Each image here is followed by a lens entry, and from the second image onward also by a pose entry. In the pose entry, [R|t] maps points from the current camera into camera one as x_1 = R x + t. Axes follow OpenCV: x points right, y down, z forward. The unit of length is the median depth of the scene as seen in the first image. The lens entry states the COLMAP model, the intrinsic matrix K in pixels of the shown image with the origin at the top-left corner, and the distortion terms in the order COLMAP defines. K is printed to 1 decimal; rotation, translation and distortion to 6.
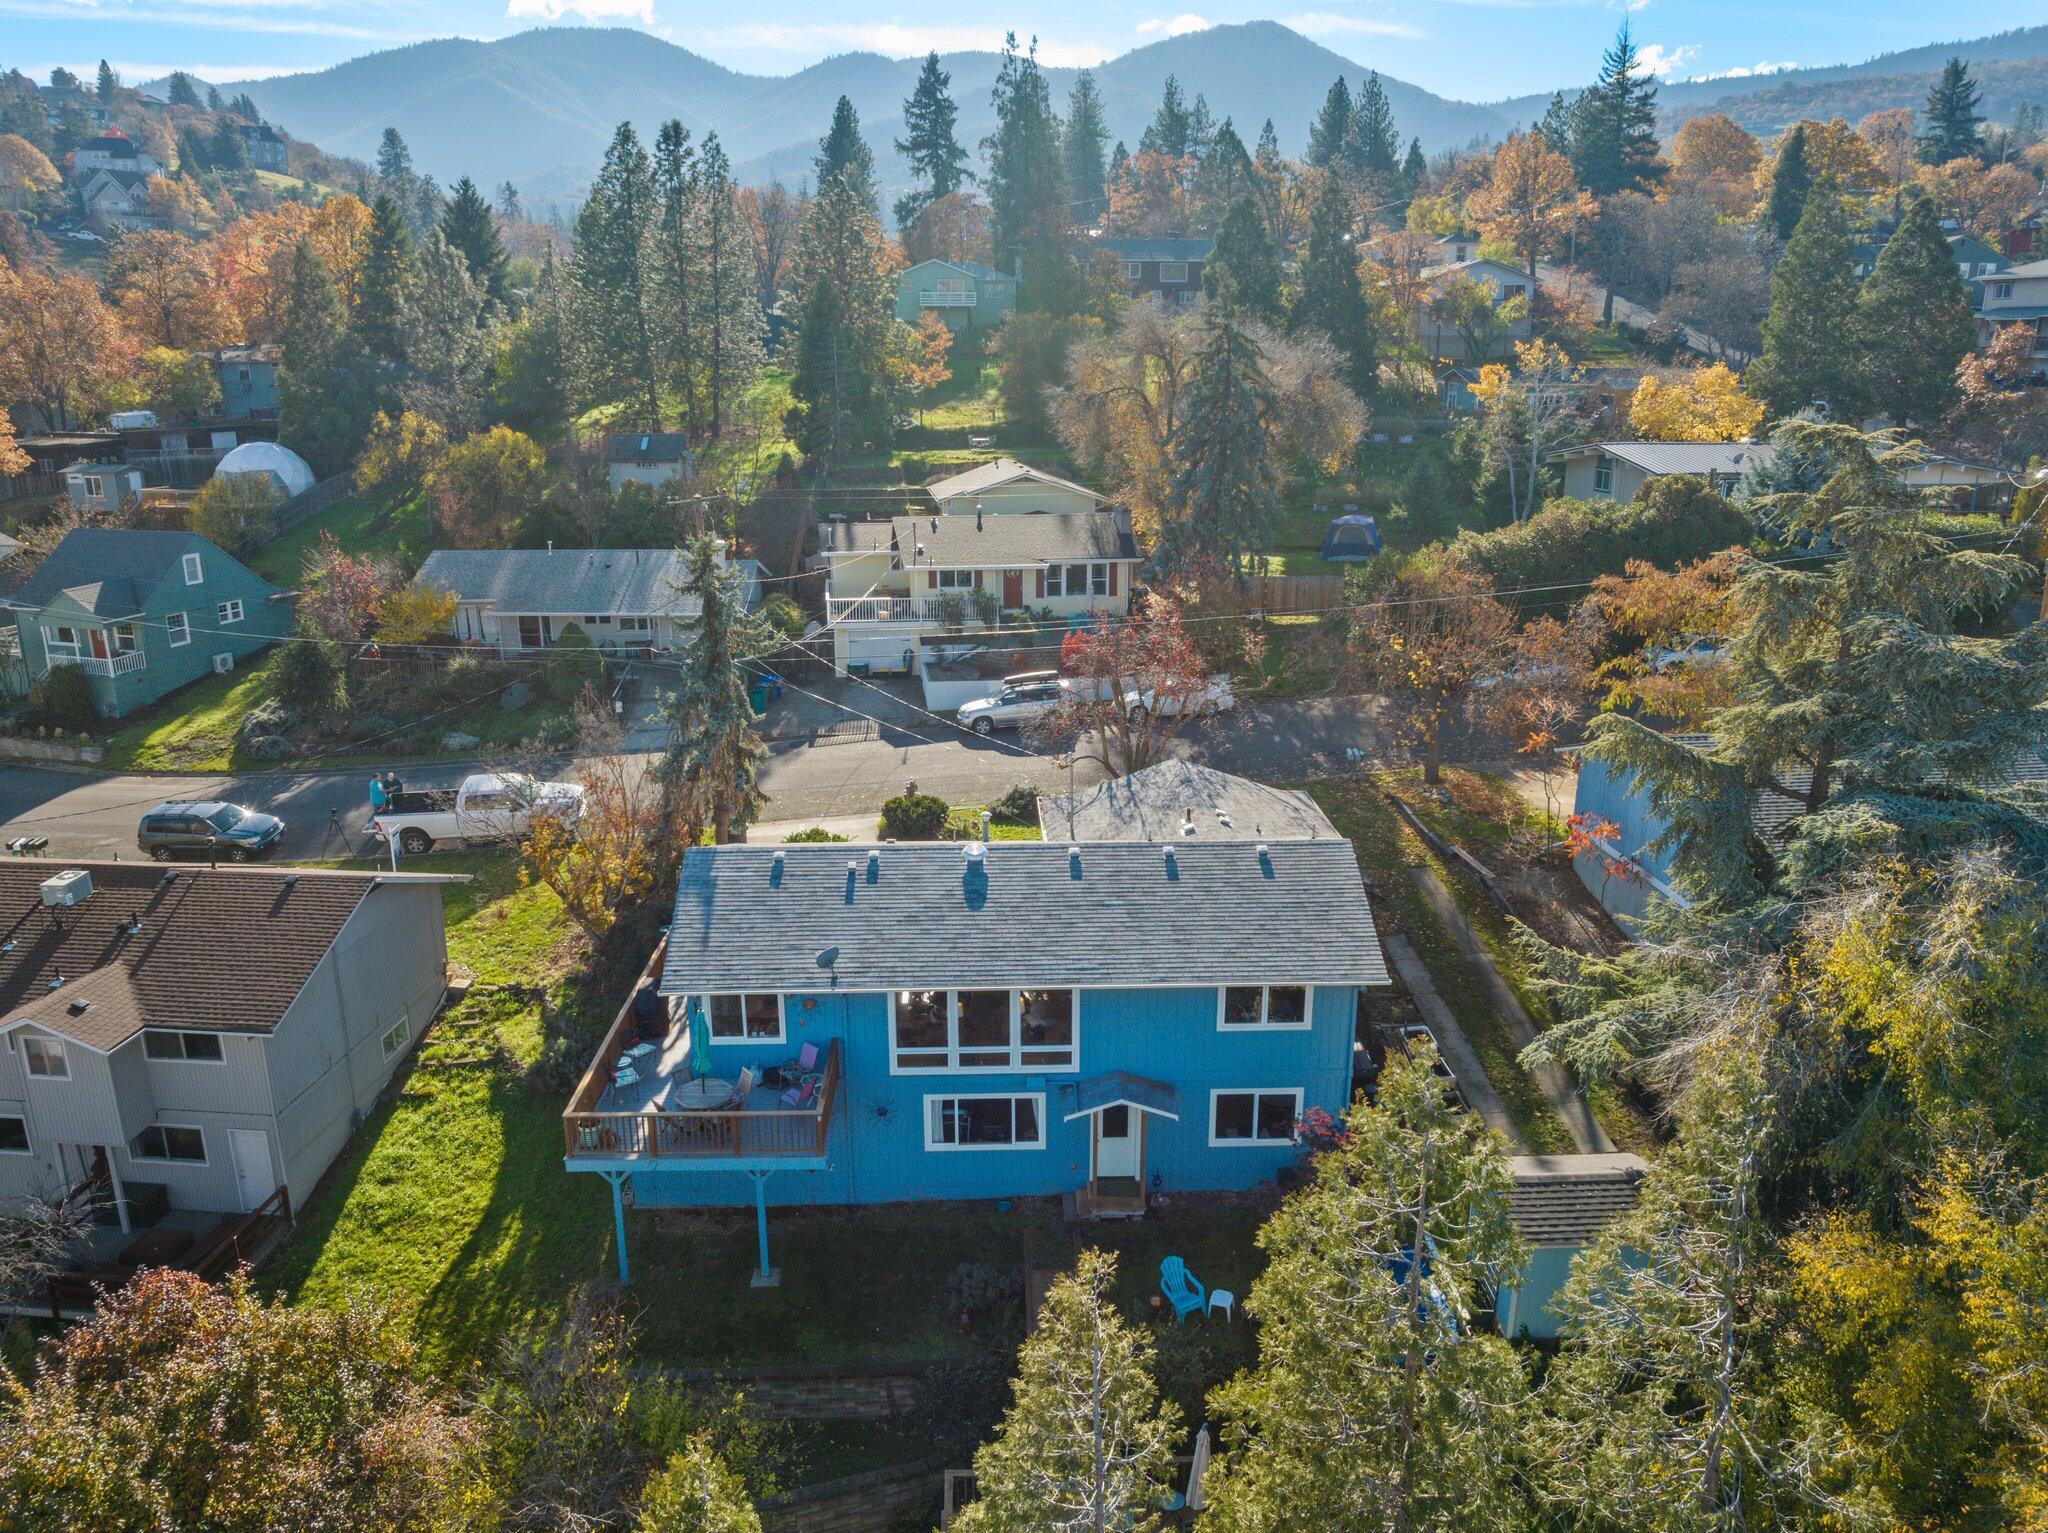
lens RADIAL K [[1452.7, 0, 1024.0], [0, 1452.7, 766.5], [0, 0, 1]] dist [-0.056366, 0.036554]
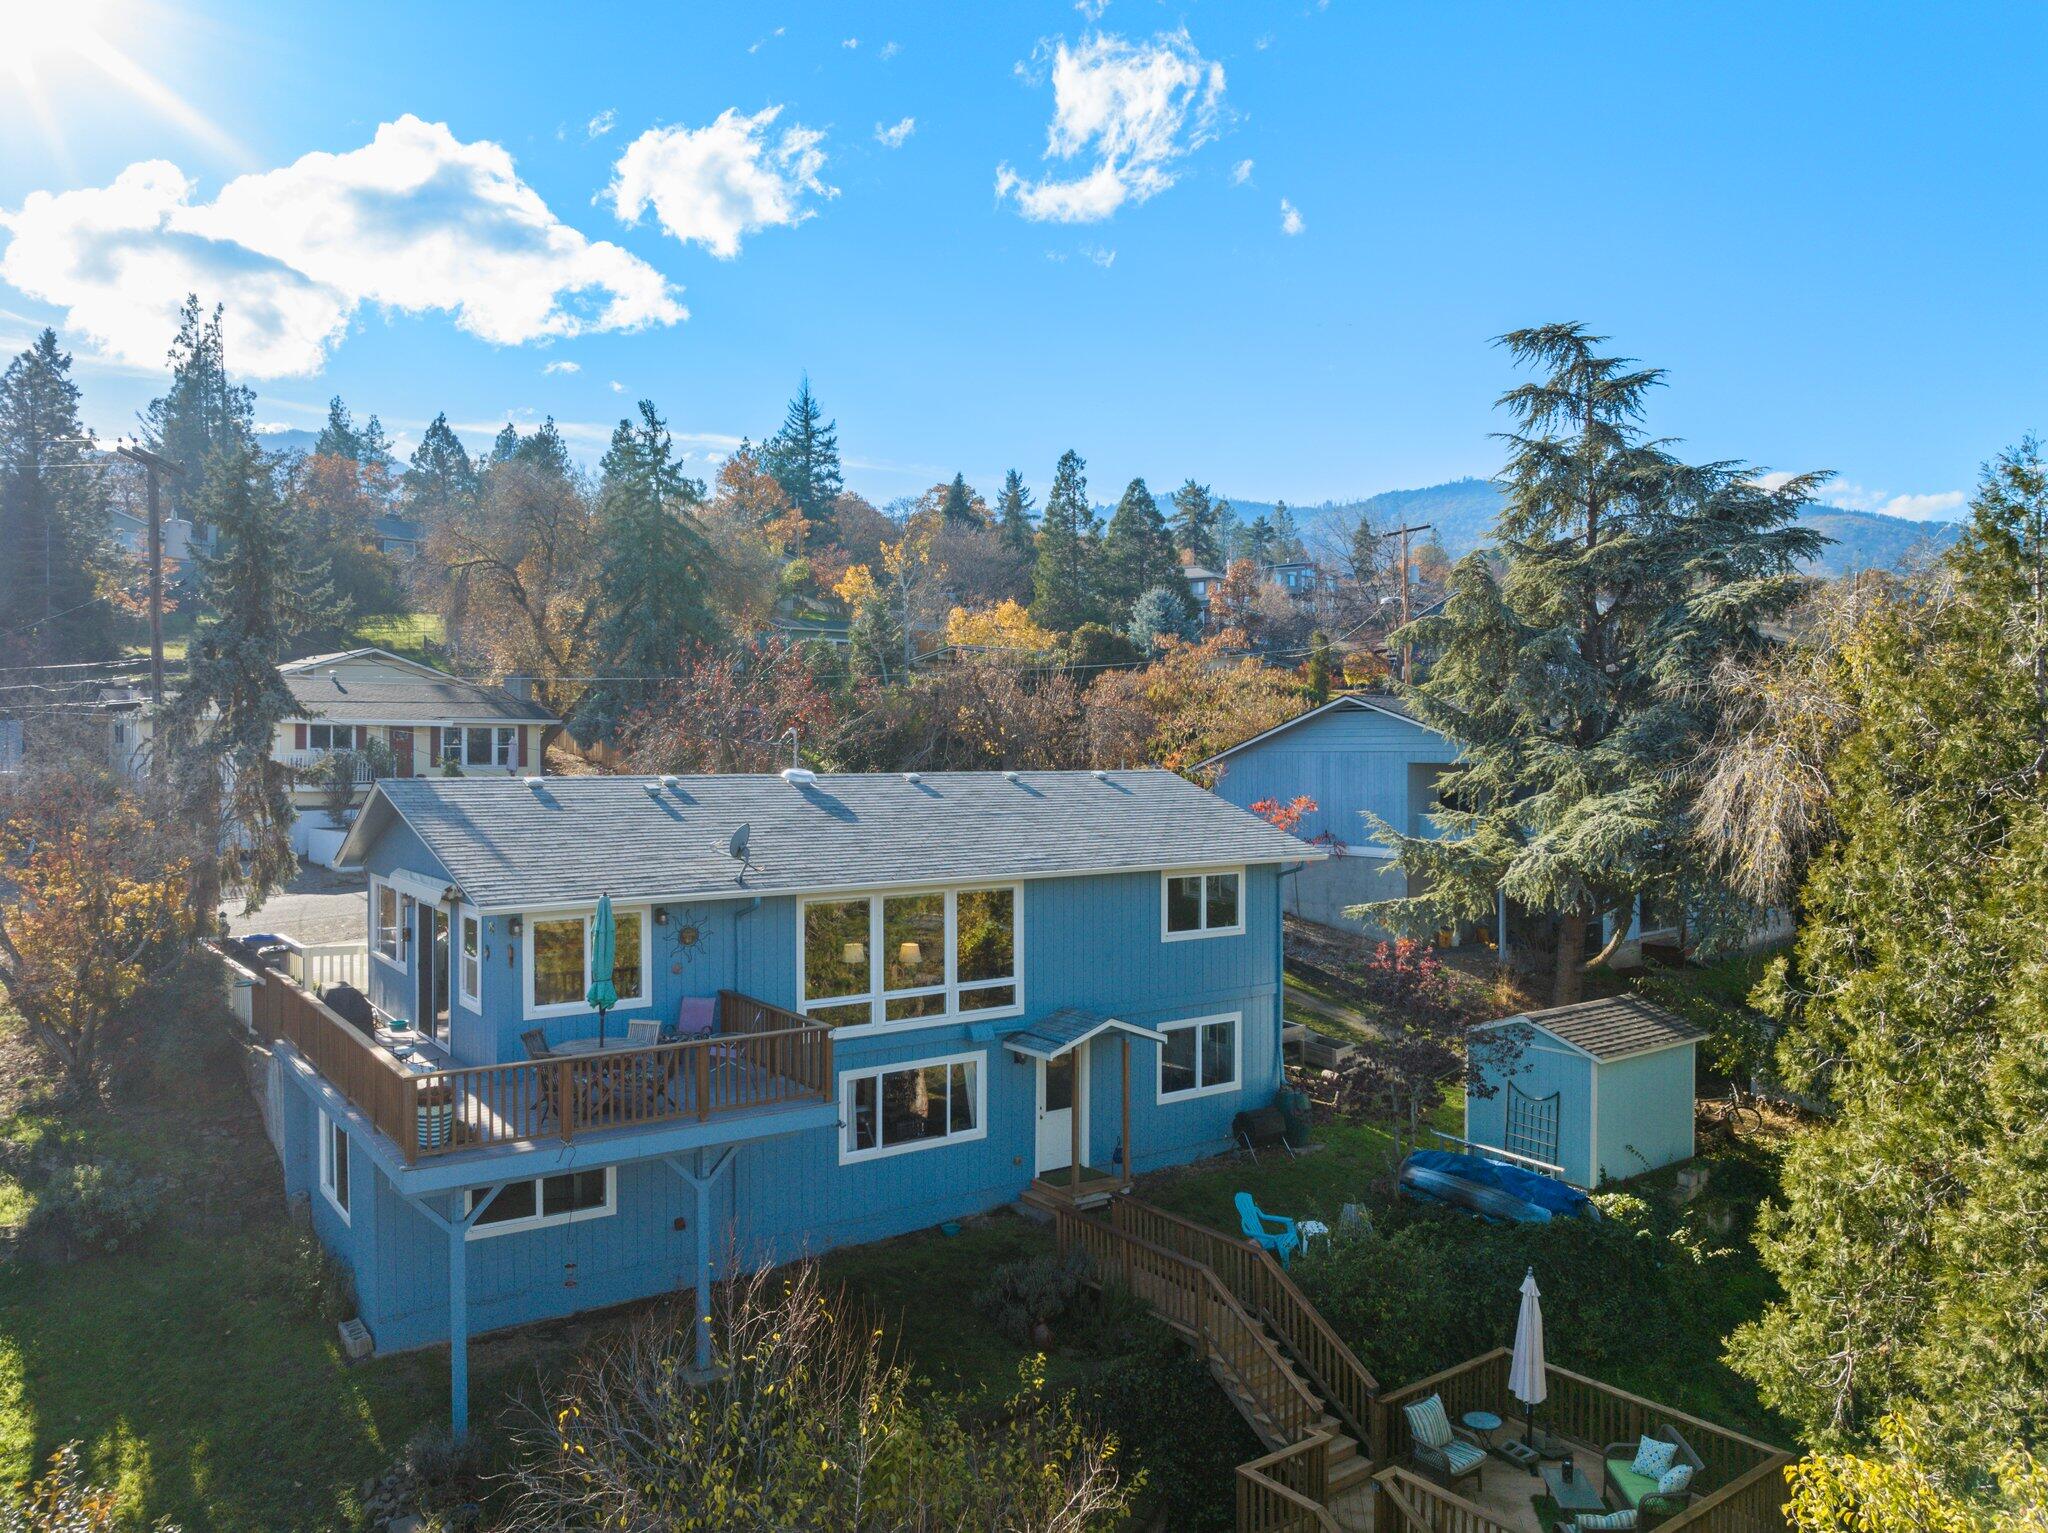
lens RADIAL K [[1446.6, 0, 1024.0], [0, 1446.6, 766.5], [0, 0, 1]] dist [-0.045399, -0.002482]
pose [[0.818681, 0.001376, 0.574248, -0.320500], [0.157846, 0.960938, -0.227337, 0.211530], [-0.552129, 0.276759, 0.786484, 0.311056]]
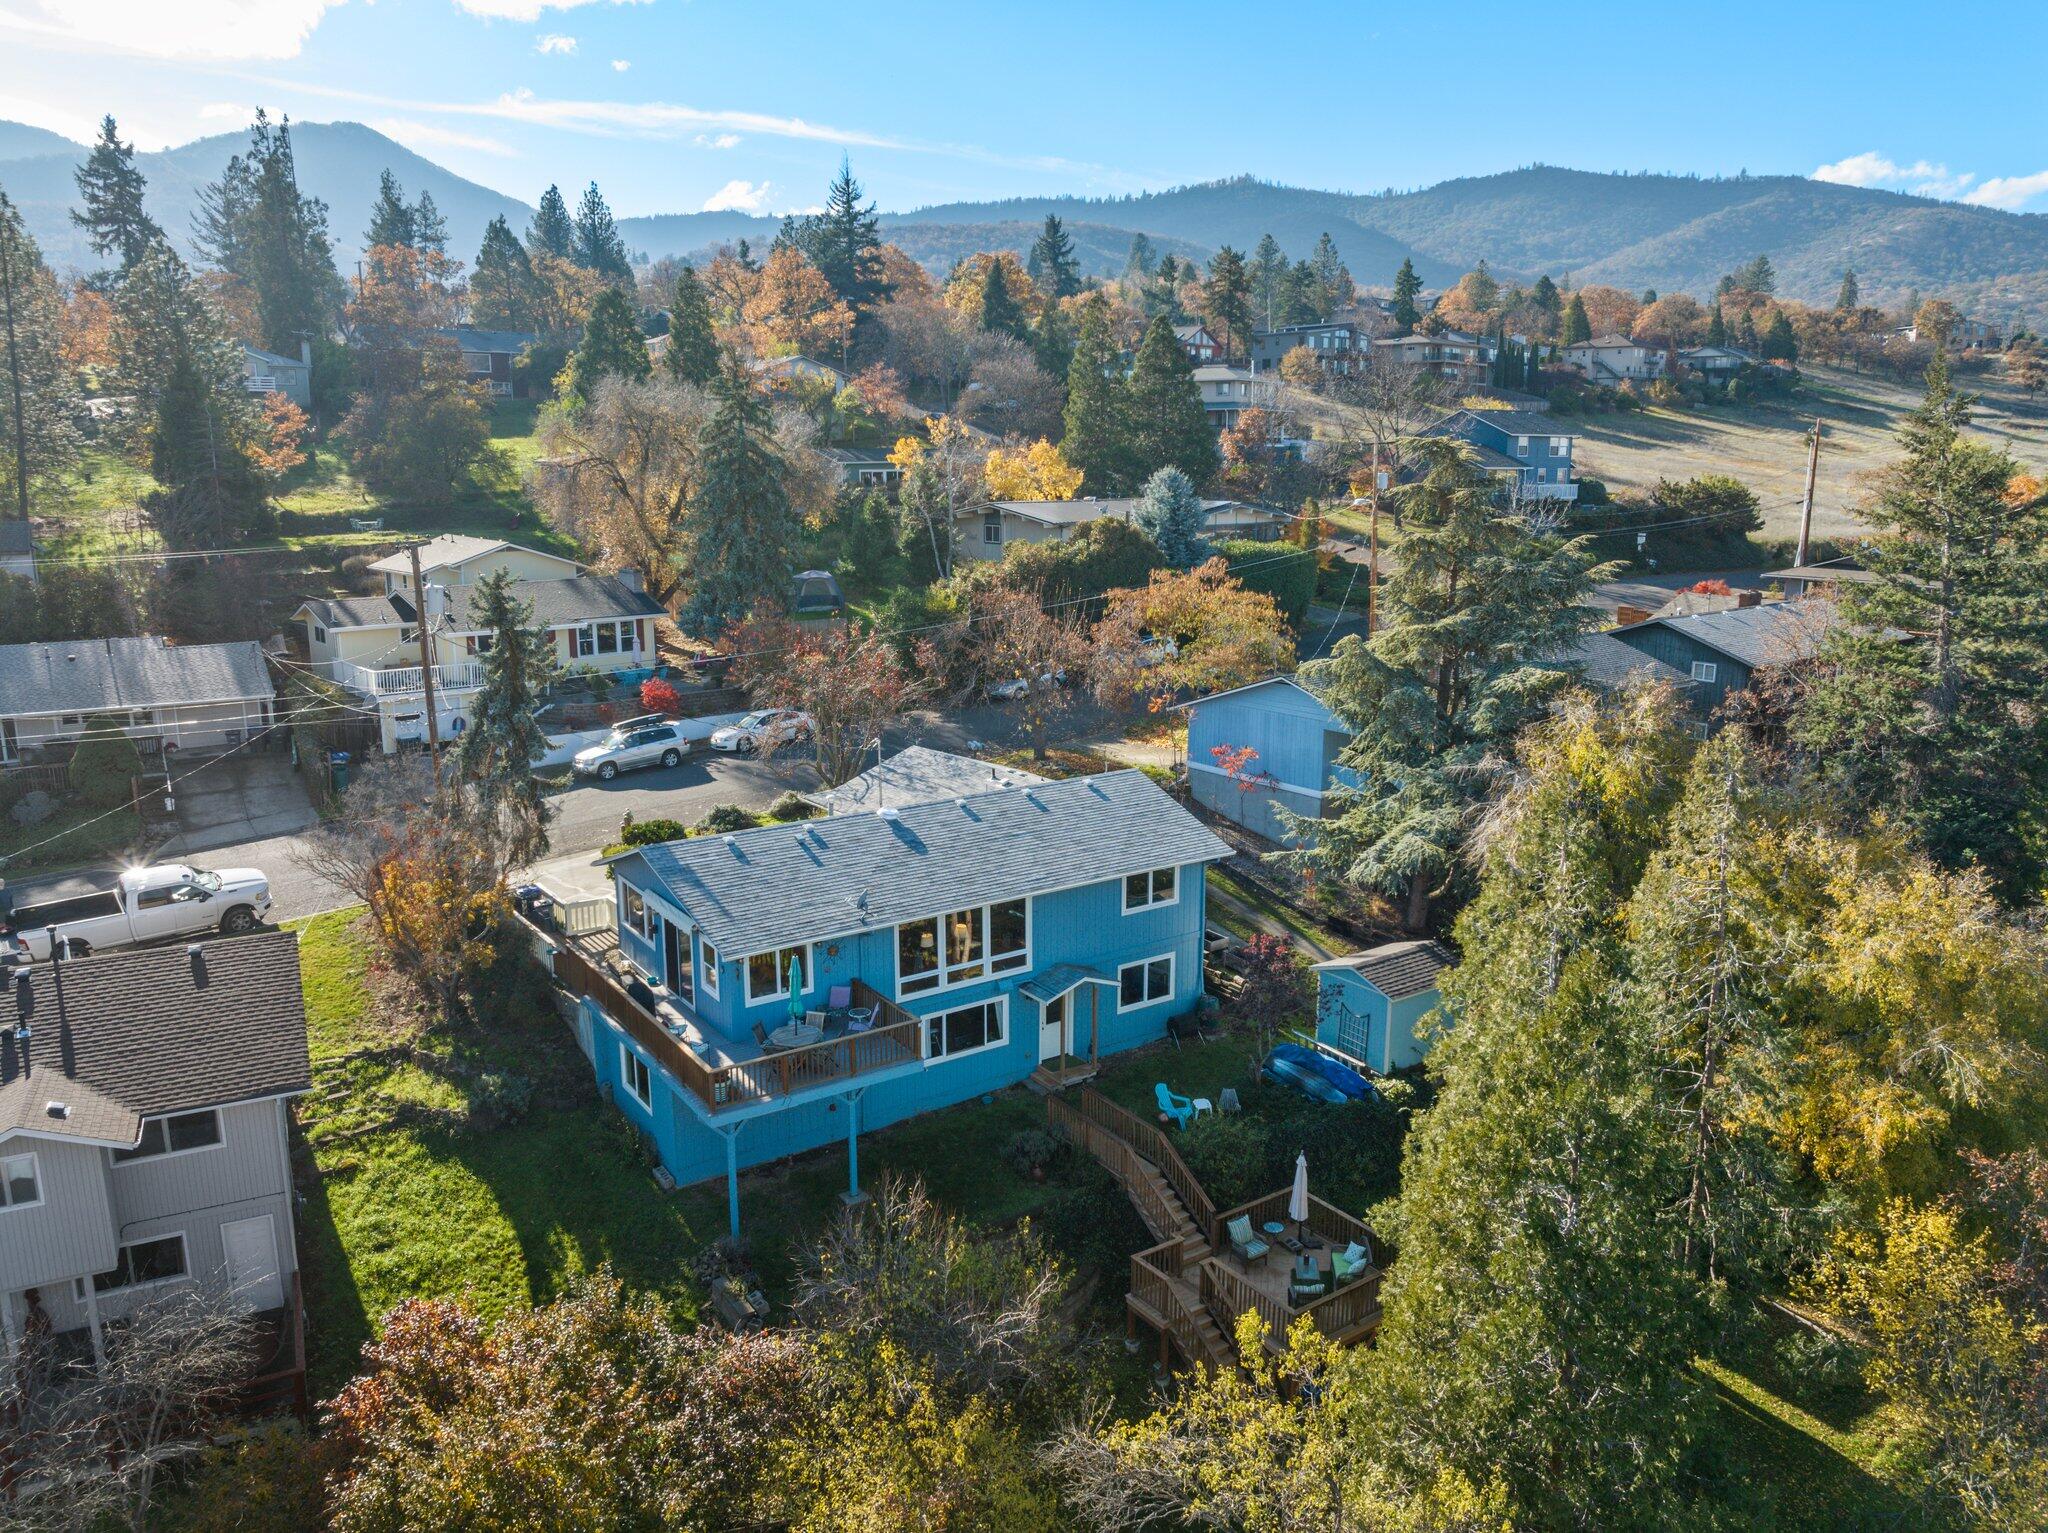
lens RADIAL K [[1454.7, 0, 1024.0], [0, 1454.7, 766.5], [0, 0, 1]] dist [-0.041459, -0.002103]
pose [[0.834790, -0.111994, 0.539057, -0.494709], [0.150709, 0.988179, -0.028086, 0.062378], [-0.529540, 0.104687, 0.841801, -0.028643]]
